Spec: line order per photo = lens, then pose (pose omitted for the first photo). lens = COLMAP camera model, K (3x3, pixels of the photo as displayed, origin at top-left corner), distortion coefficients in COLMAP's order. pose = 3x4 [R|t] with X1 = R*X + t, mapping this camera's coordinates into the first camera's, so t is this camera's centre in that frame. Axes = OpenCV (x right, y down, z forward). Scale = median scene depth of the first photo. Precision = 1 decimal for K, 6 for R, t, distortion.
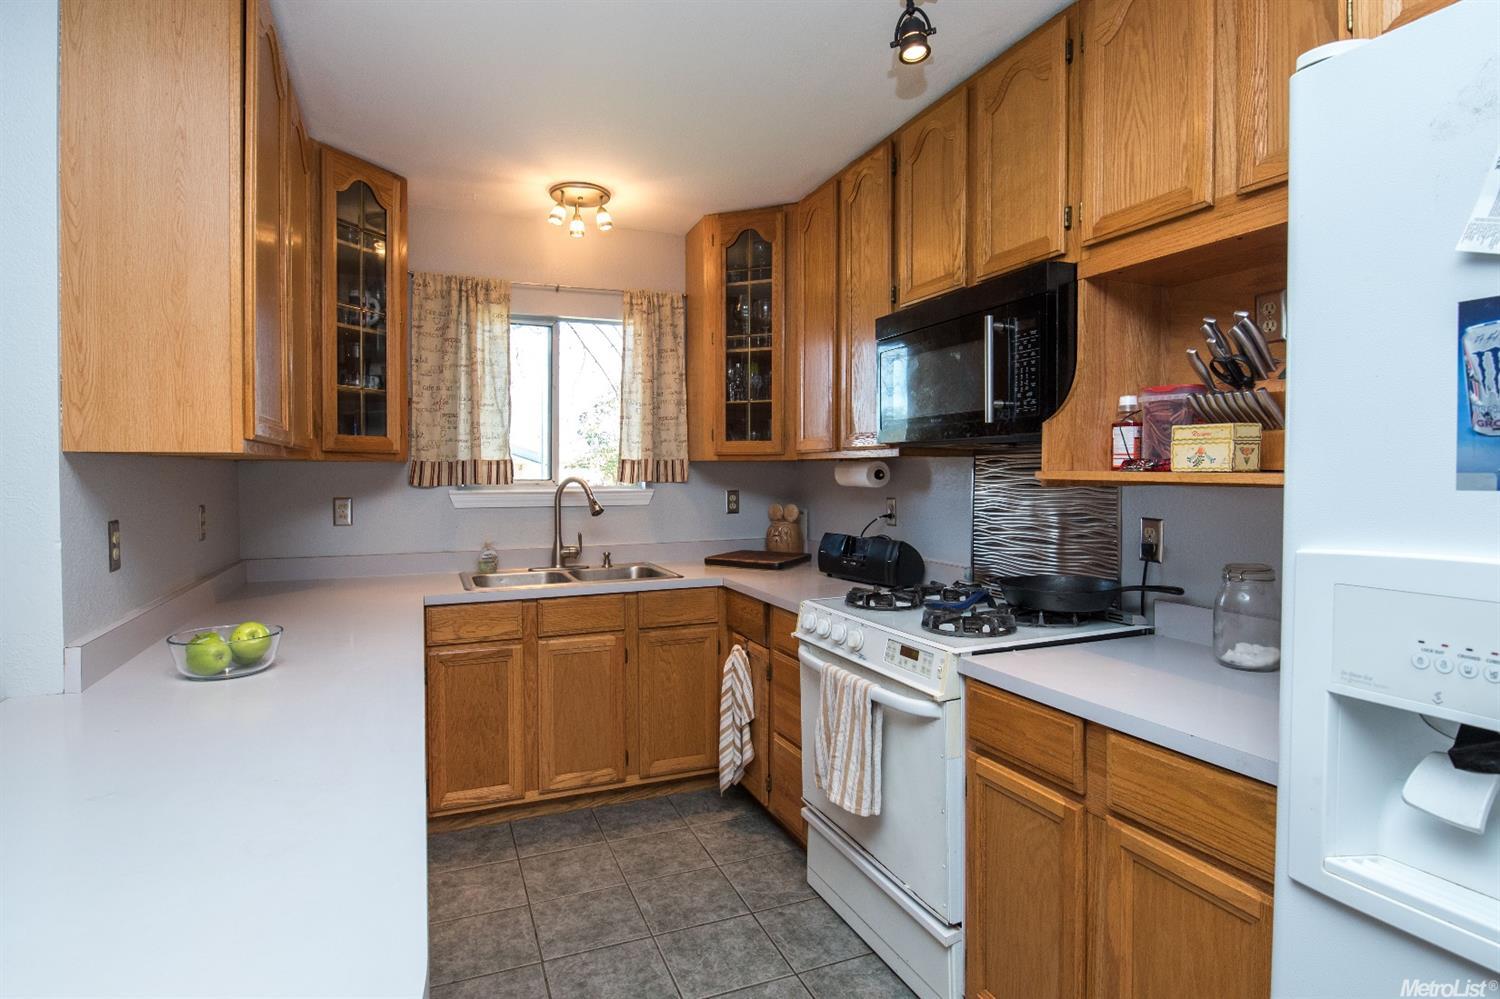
lens RADIAL K [[789.6, 0, 751.5], [0, 789.6, 511.4], [0, 0, 1]] dist [0.000522, -0.010314]
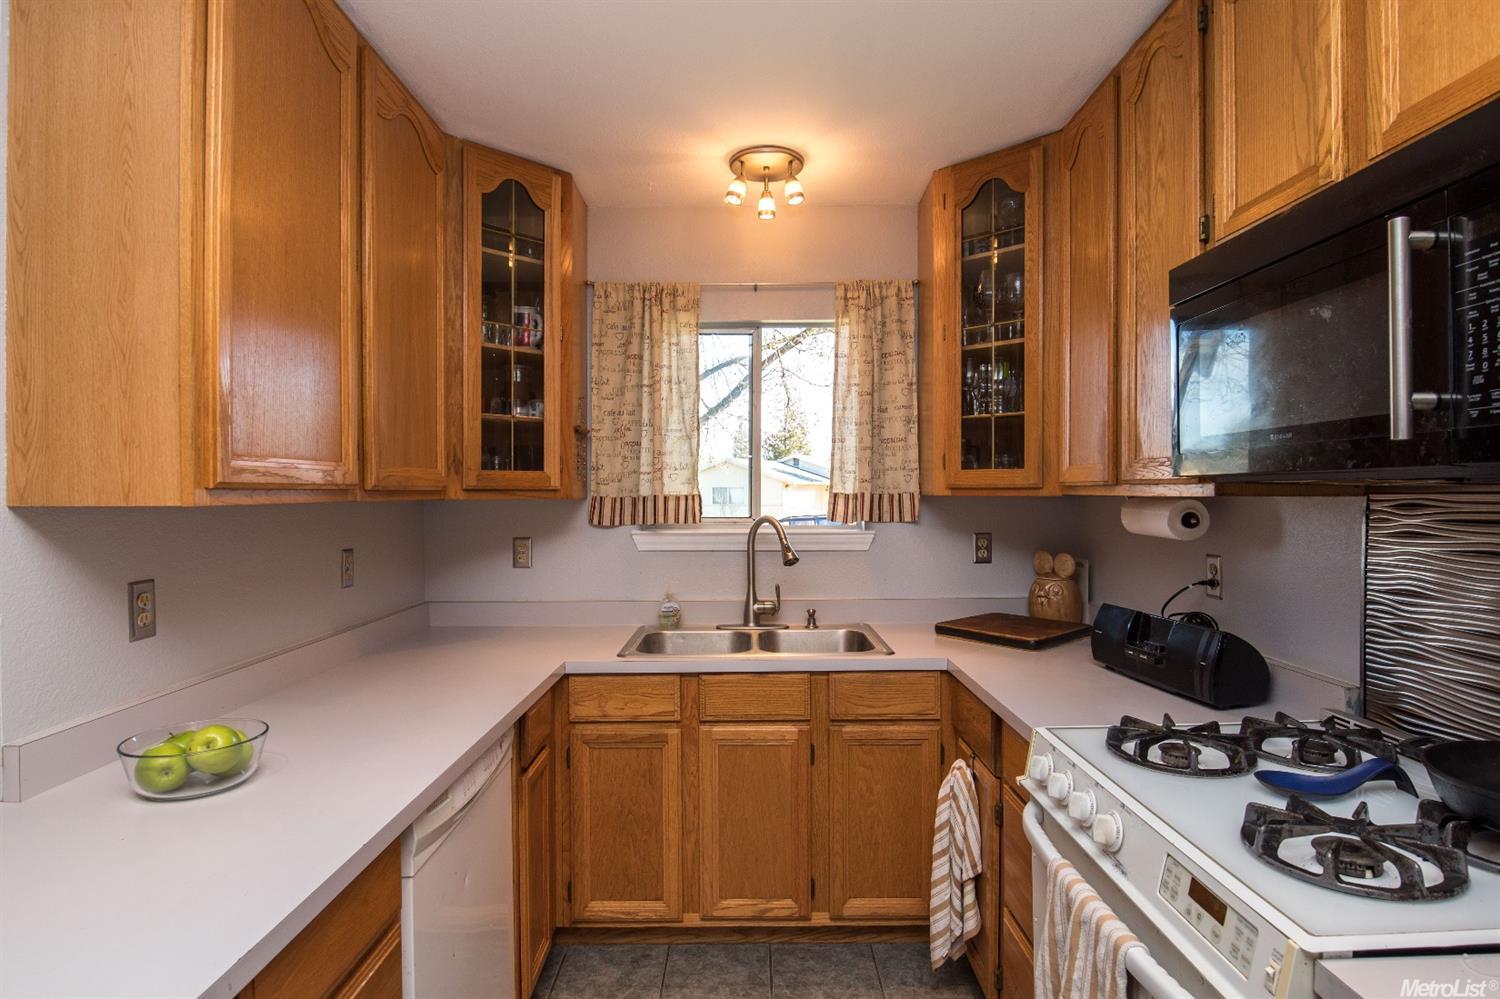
lens RADIAL K [[789.6, 0, 758.4], [0, 789.6, 508.3], [0, 0, 1]] dist [0.000522, -0.010314]
pose [[0.925474, 0.006589, -0.378755, 0.106785], [-0.017354, 0.999536, -0.025015, -0.045734], [0.378414, 0.029724, 0.925159, 0.363807]]
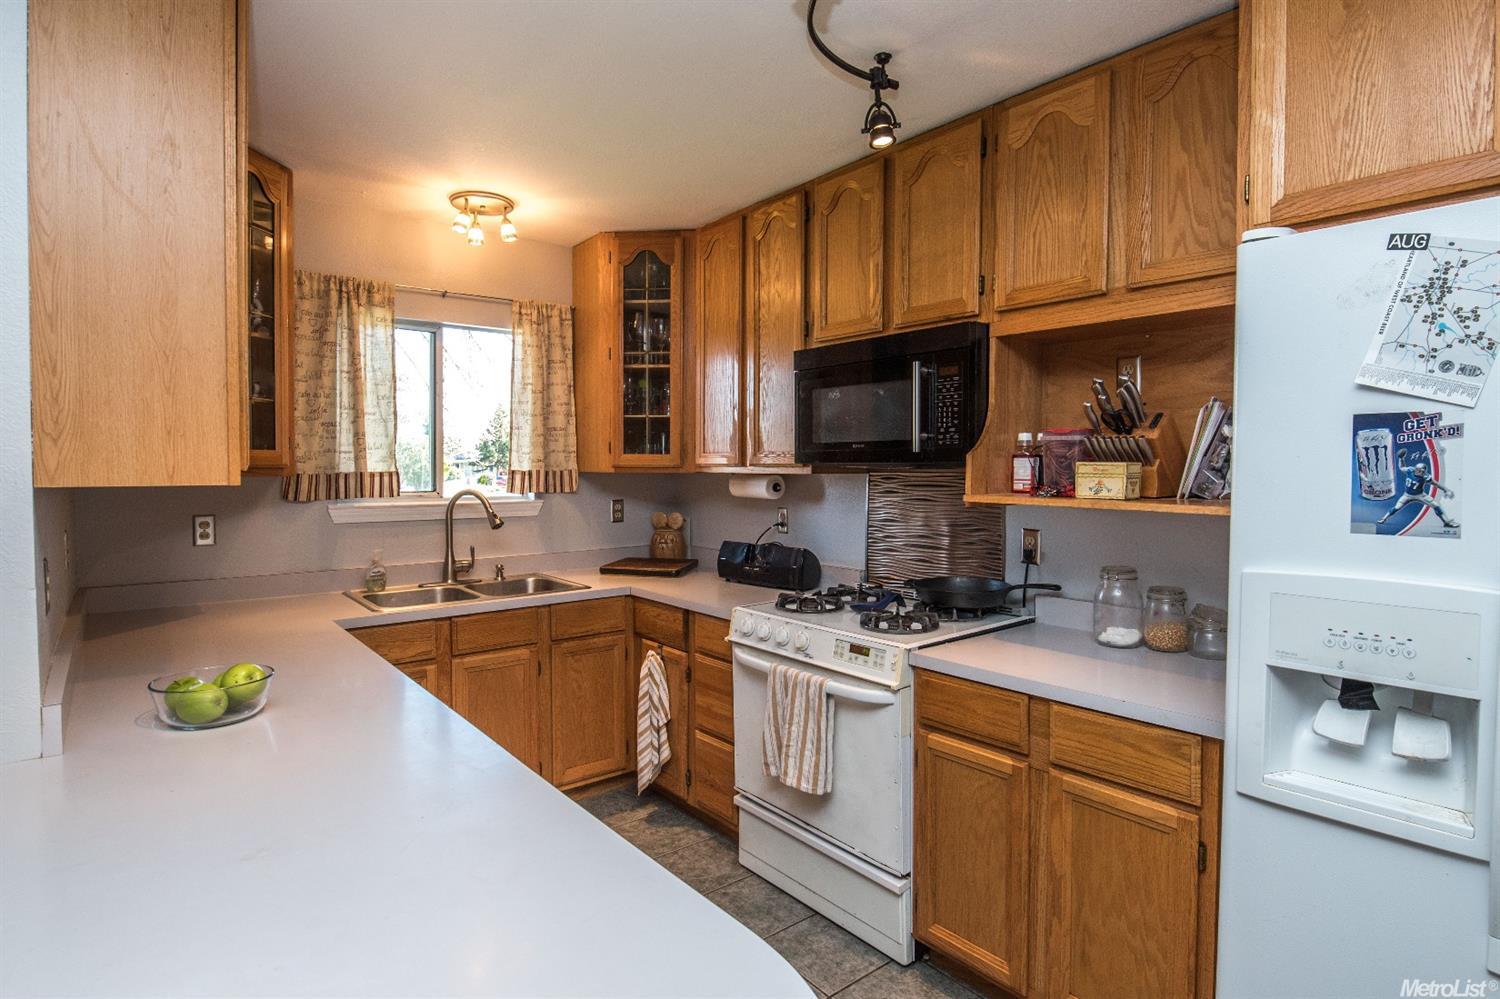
lens RADIAL K [[789.6, 0, 763.5], [0, 789.6, 517.6], [0, 0, 1]] dist [0.000522, -0.010314]
pose [[0.957694, -0.015704, 0.287359, -0.229782], [0.010999, 0.999778, 0.017979, -0.033108], [-0.287577, -0.014057, 0.957654, -0.060298]]
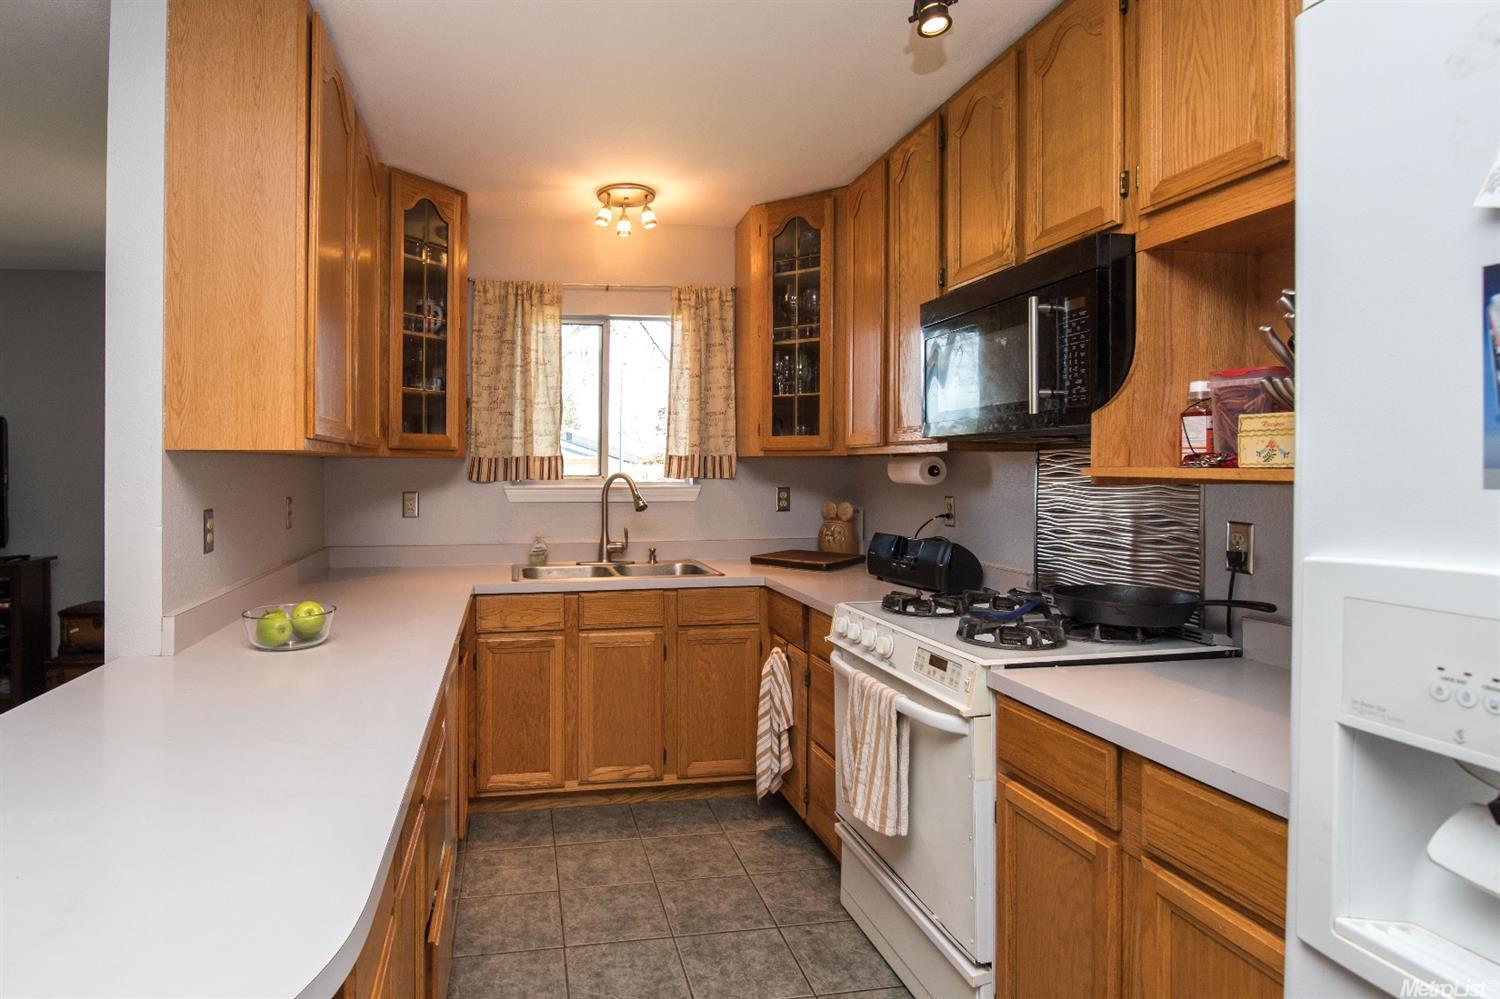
lens RADIAL K [[819.5, 0, 644.9], [0, 819.5, 491.9], [0, 0, 1]] dist [-0.003743, -0.004152]
pose [[0.972160, 0.007711, -0.234192, 0.076583], [-0.012633, 0.999730, -0.019524, 0.001402], [0.233979, 0.021939, 0.971994, -0.017399]]
